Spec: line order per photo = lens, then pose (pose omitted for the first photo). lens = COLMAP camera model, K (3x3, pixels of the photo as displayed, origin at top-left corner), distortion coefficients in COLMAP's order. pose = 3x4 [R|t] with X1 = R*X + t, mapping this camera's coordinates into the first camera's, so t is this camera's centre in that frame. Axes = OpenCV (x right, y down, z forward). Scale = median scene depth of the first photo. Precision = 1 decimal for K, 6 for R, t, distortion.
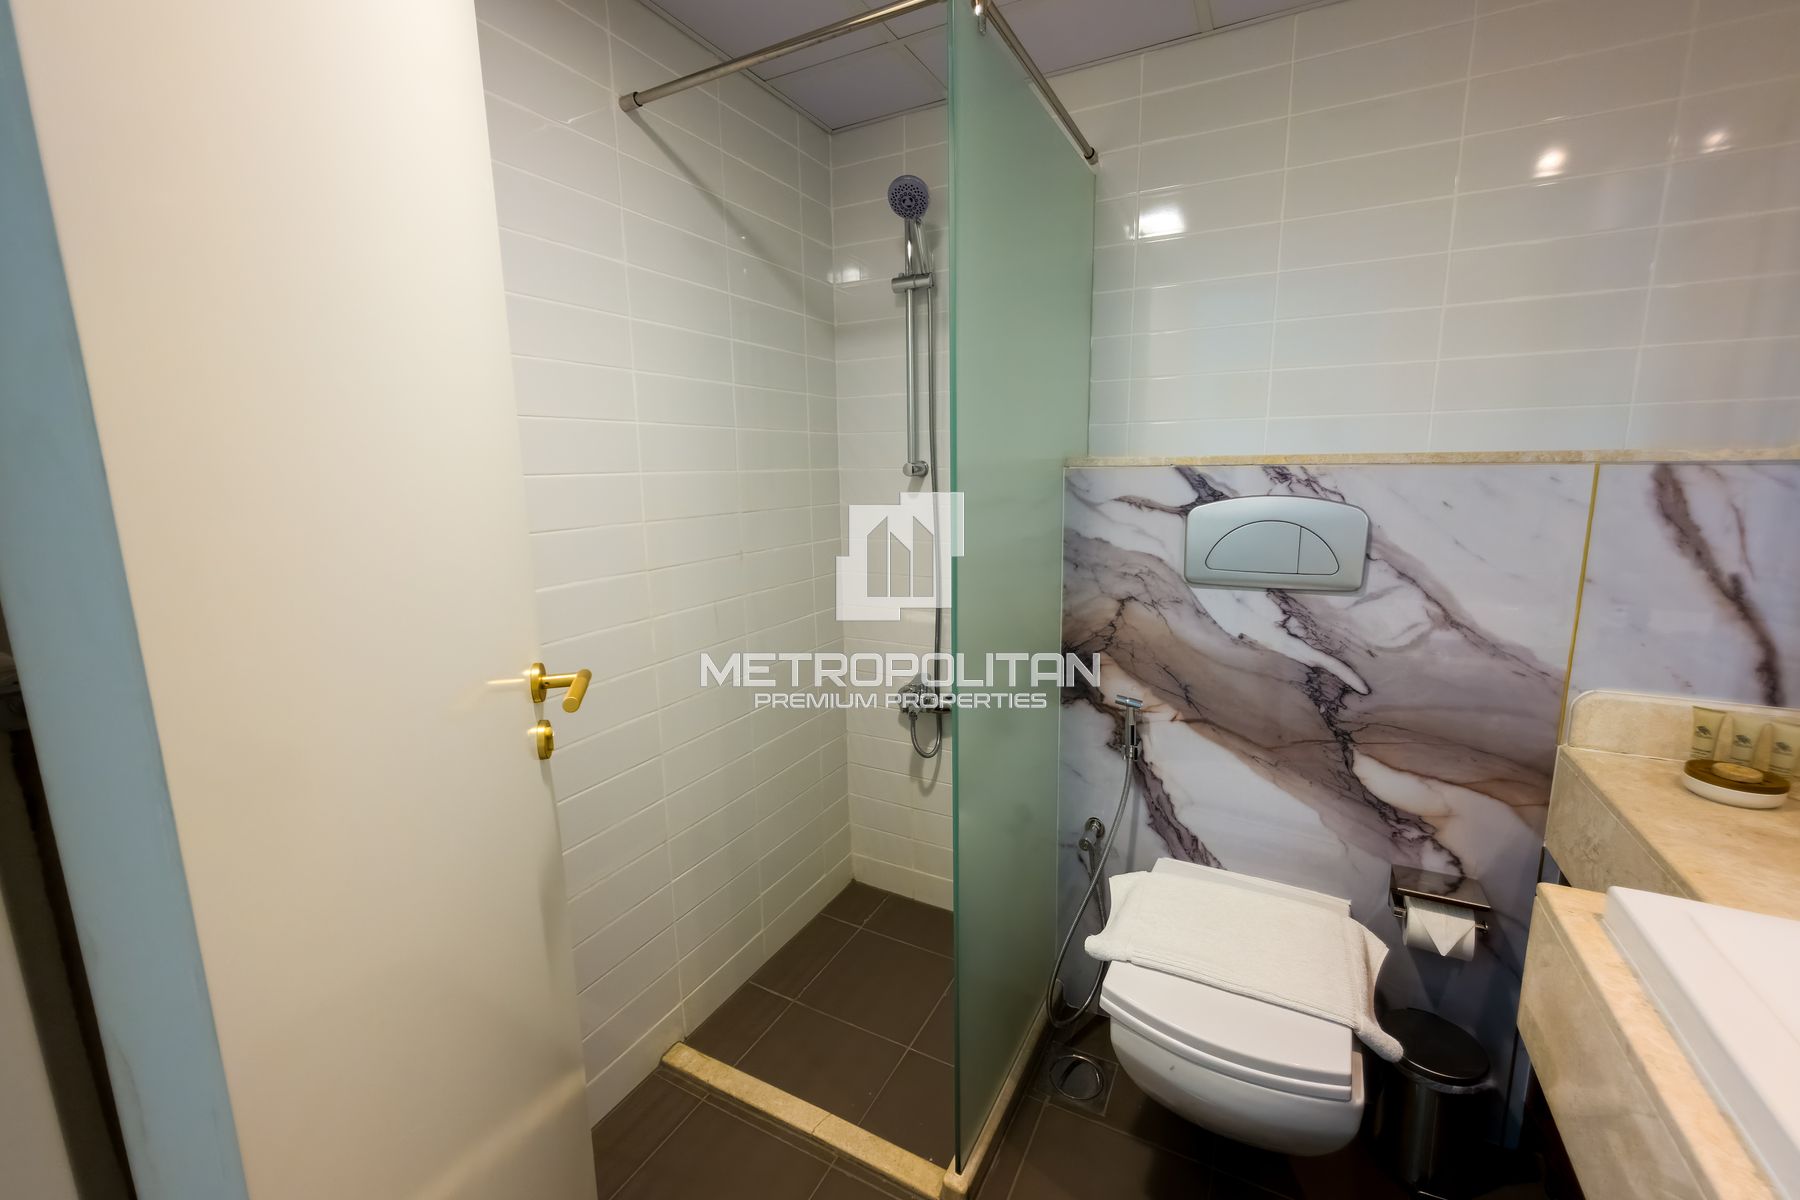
lens RADIAL K [[727.2, 0, 904.9], [0, 727.2, 596.2], [0, 0, 1]] dist [0.000950, -0.000215]
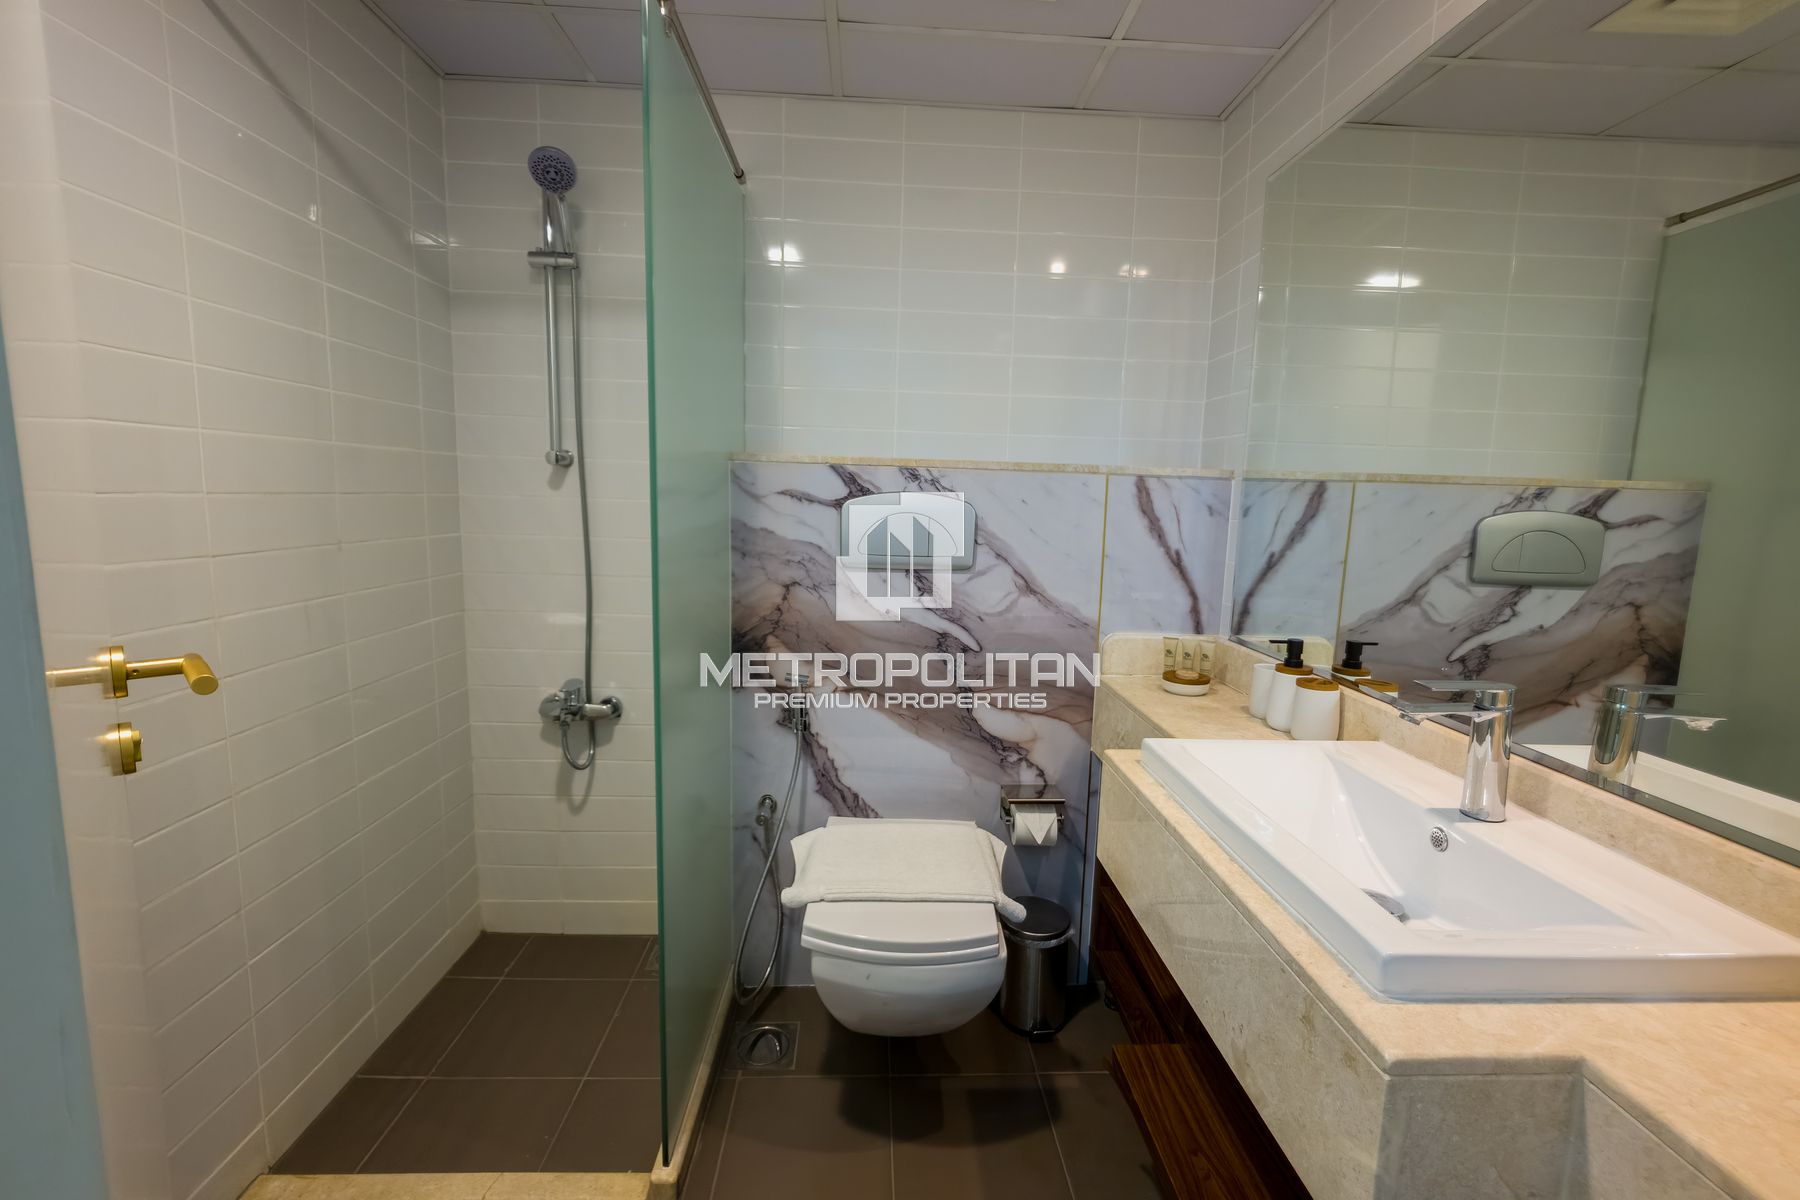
lens RADIAL K [[740.2, 0, 904.9], [0, 740.2, 592.9], [0, 0, 1]] dist [0.002152, -0.000153]
pose [[0.865113, -0.026734, 0.500865, -0.112320], [0.046343, 0.998567, -0.026747, 0.059067], [-0.499432, 0.046351, 0.865112, -0.049023]]
